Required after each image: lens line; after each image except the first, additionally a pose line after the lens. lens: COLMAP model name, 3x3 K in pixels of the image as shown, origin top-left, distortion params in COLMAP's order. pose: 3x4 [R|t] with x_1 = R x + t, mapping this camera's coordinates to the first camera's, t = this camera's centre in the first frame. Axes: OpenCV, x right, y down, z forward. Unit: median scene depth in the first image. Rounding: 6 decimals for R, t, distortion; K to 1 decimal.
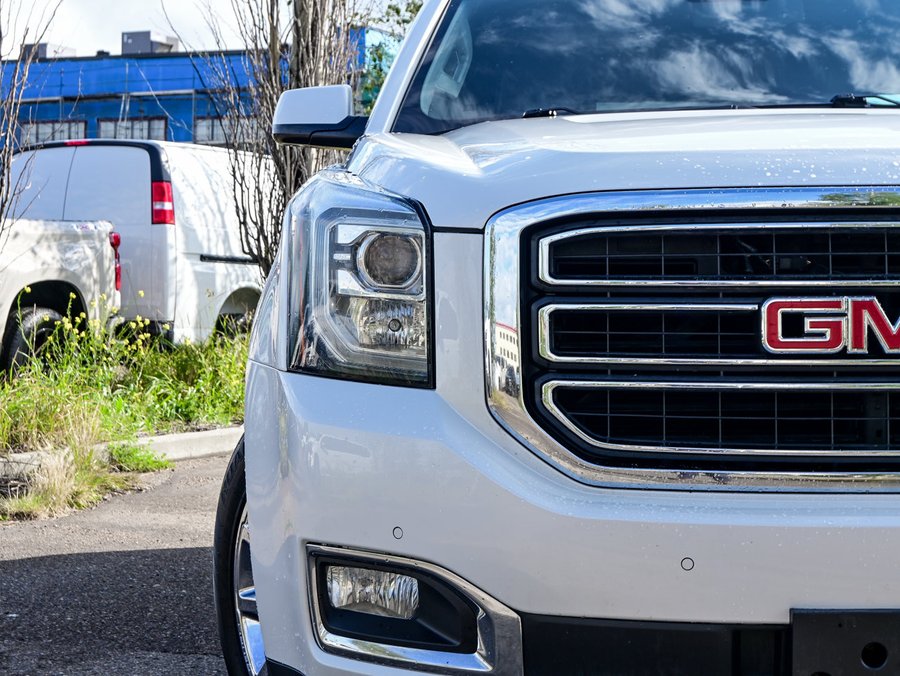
lens RADIAL K [[2424.6, 0, 451.3], [0, 2424.6, 334.3], [0, 0, 1]] dist [0.025200, 0.000000]
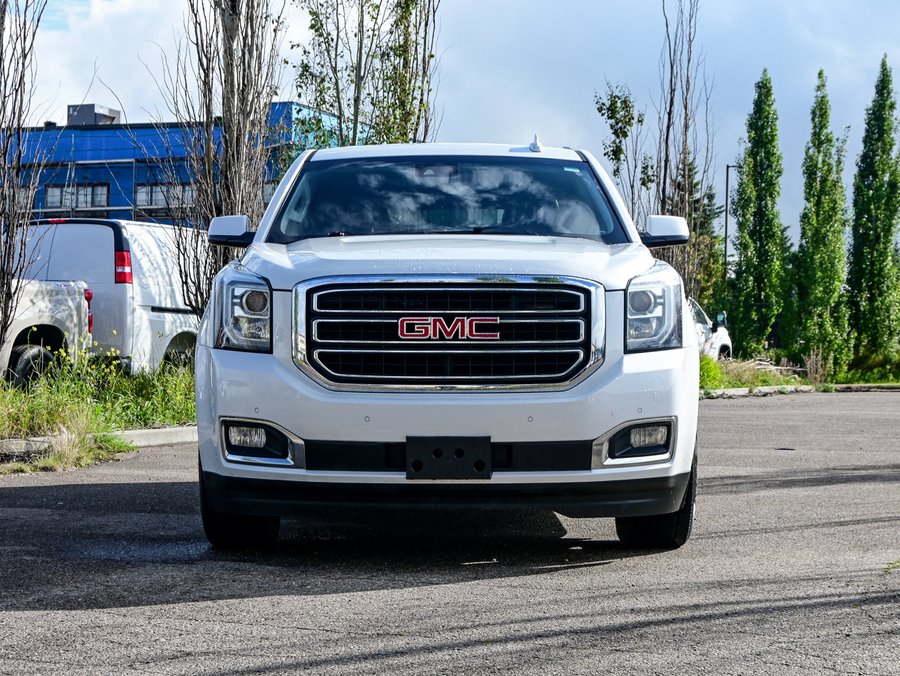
lens RADIAL K [[2424.6, 0, 443.7], [0, 2424.6, 376.3], [0, 0, 1]] dist [0.025200, 0.000000]
pose [[0.999688, 0.005374, 0.024397, 0.032416], [-0.005205, 0.999962, -0.006977, 0.018615], [-0.024434, 0.006848, 0.999678, -0.447634]]
